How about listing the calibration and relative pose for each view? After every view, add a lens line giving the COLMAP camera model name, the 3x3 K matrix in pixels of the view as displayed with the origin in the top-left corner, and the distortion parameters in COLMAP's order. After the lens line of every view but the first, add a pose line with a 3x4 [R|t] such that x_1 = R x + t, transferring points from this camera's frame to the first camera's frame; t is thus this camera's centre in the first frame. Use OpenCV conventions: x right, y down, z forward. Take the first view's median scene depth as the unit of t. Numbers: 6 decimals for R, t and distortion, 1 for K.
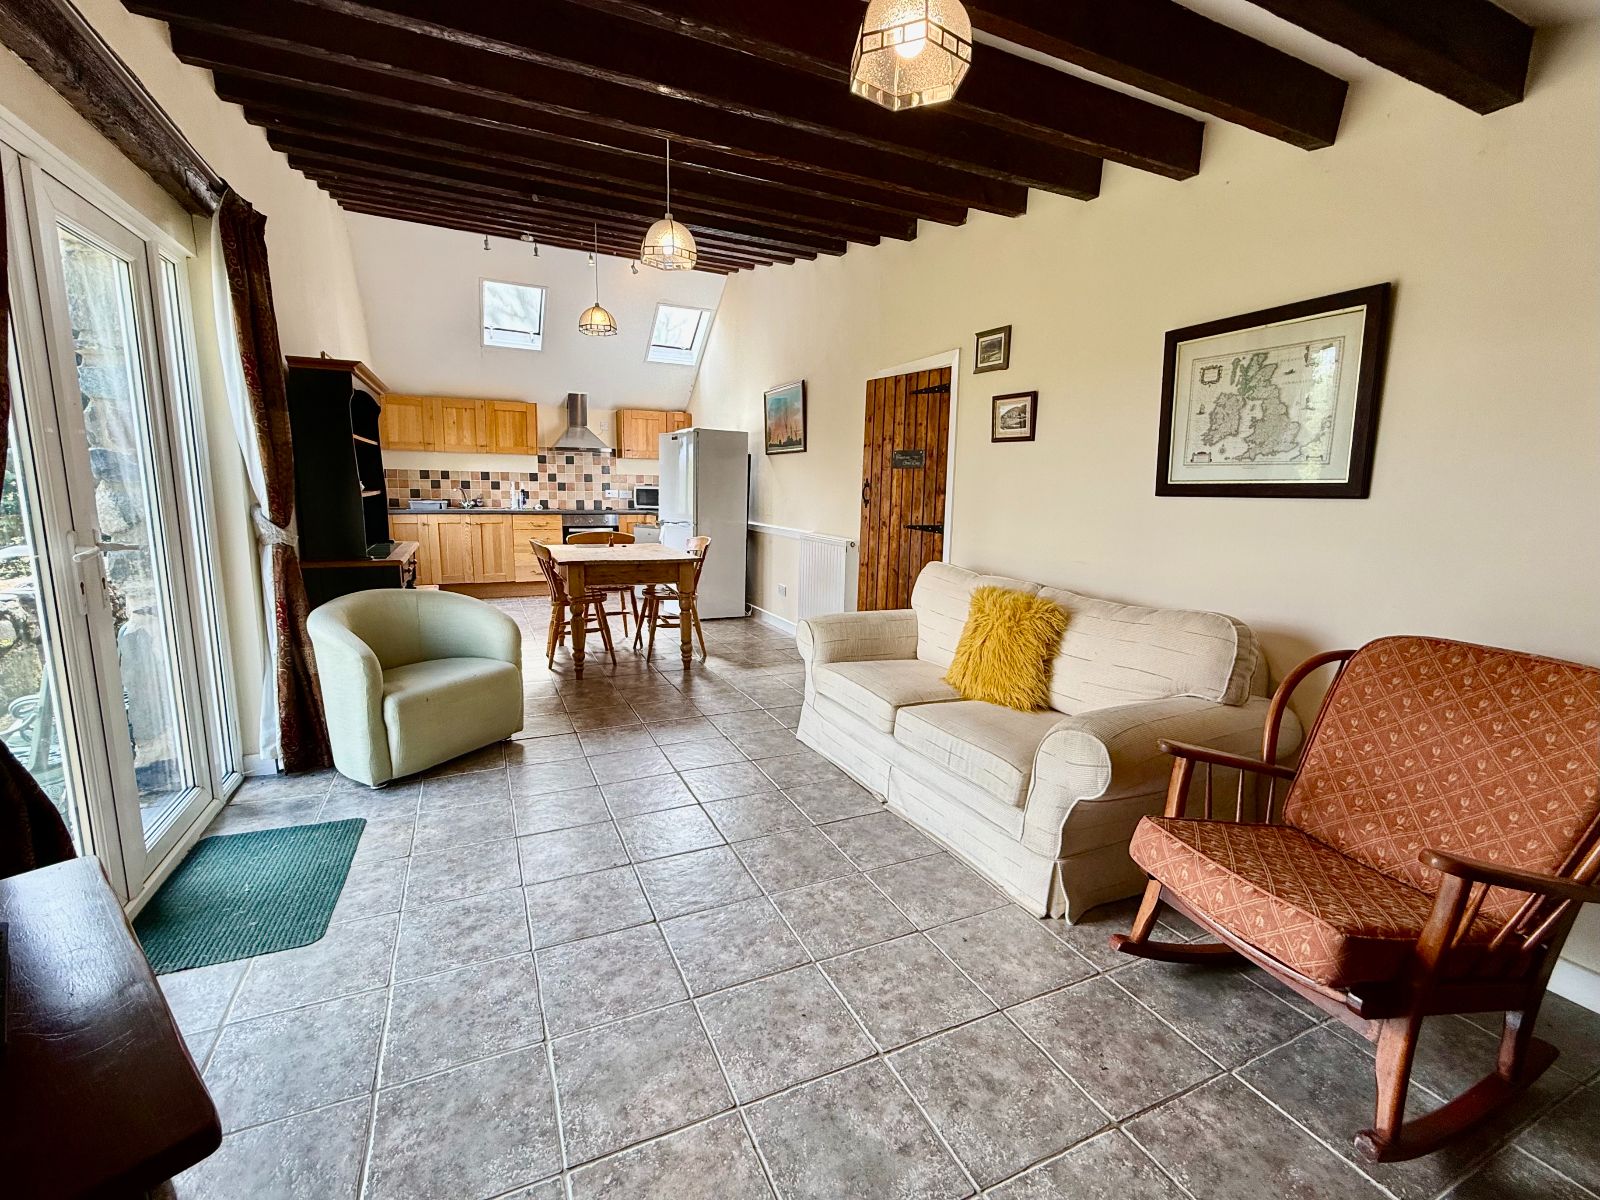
lens RADIAL K [[690.5, 0, 792.8], [0, 690.5, 594.5], [0, 0, 1]] dist [0.015284, 0.000187]
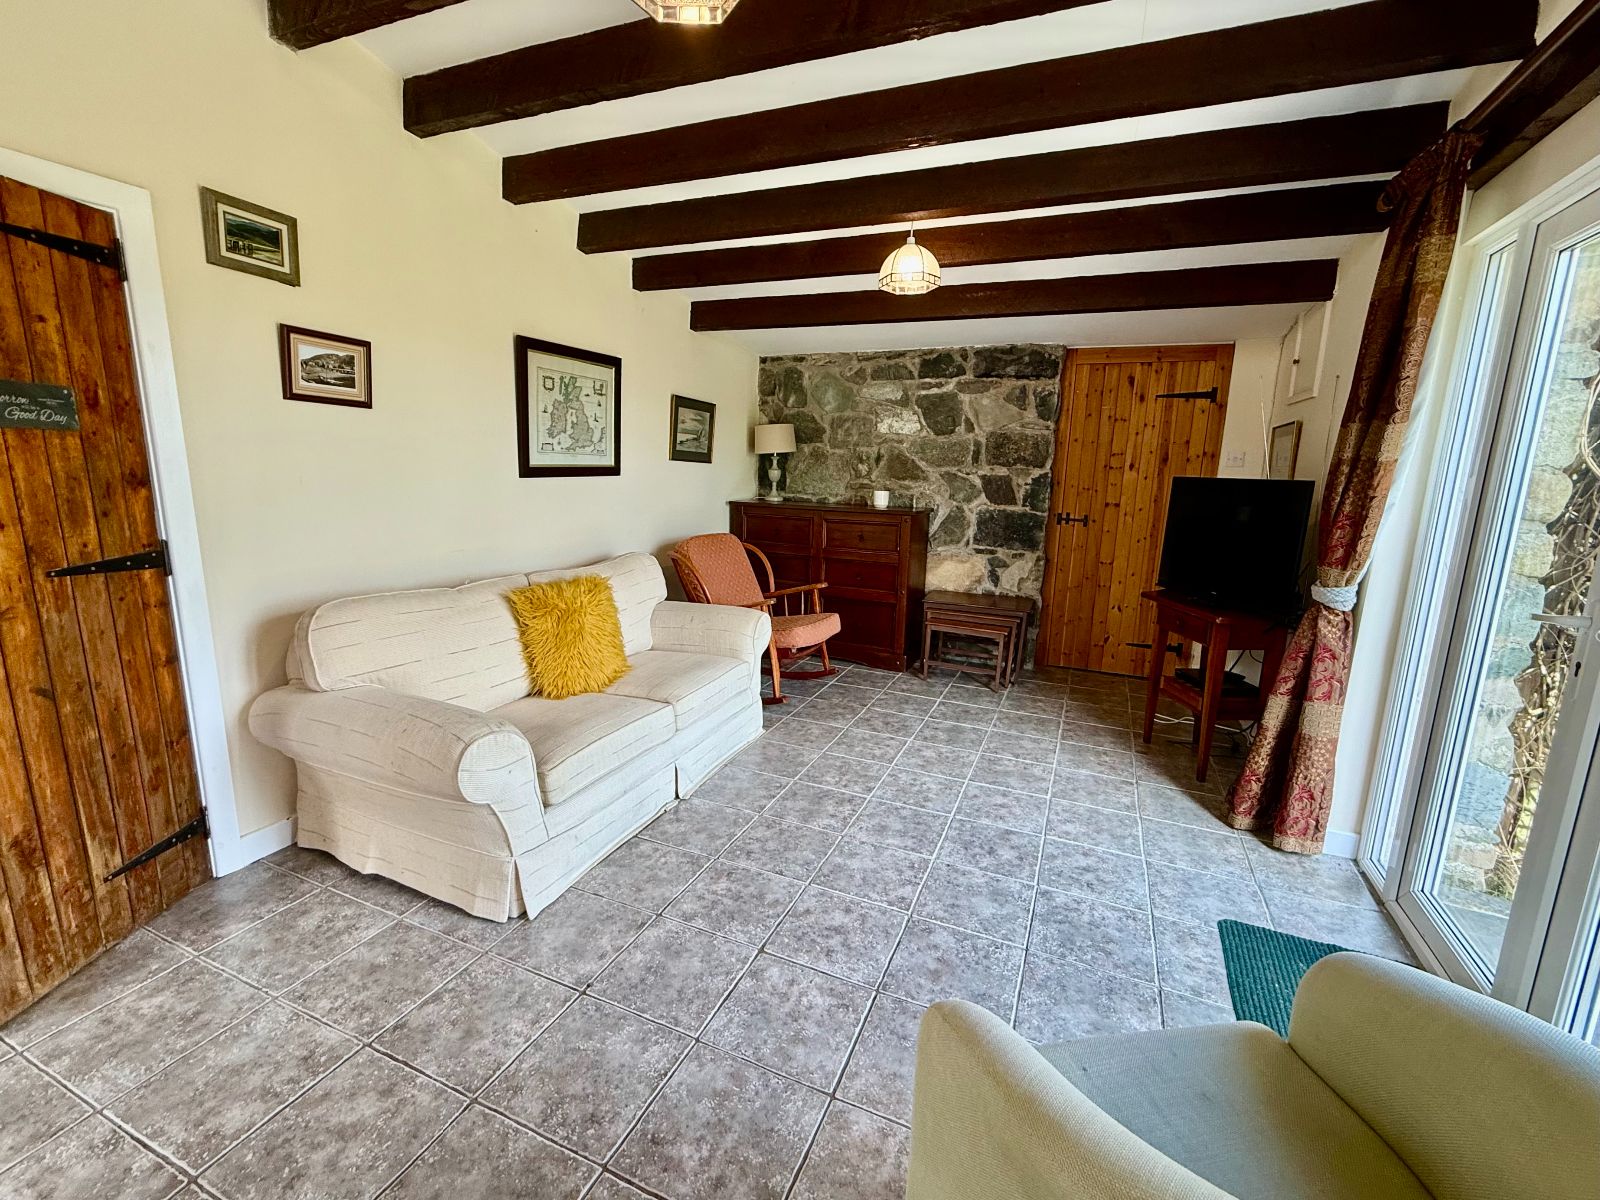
lens RADIAL K [[693.0, 0, 801.2], [0, 693.0, 602.9], [0, 0, 1]] dist [0.013841, -0.000052]
pose [[-0.663645, -0.178506, 0.726437, -0.451408], [0.083069, 0.947518, 0.308721, -0.179471], [-0.743421, 0.265225, -0.613987, 0.966700]]
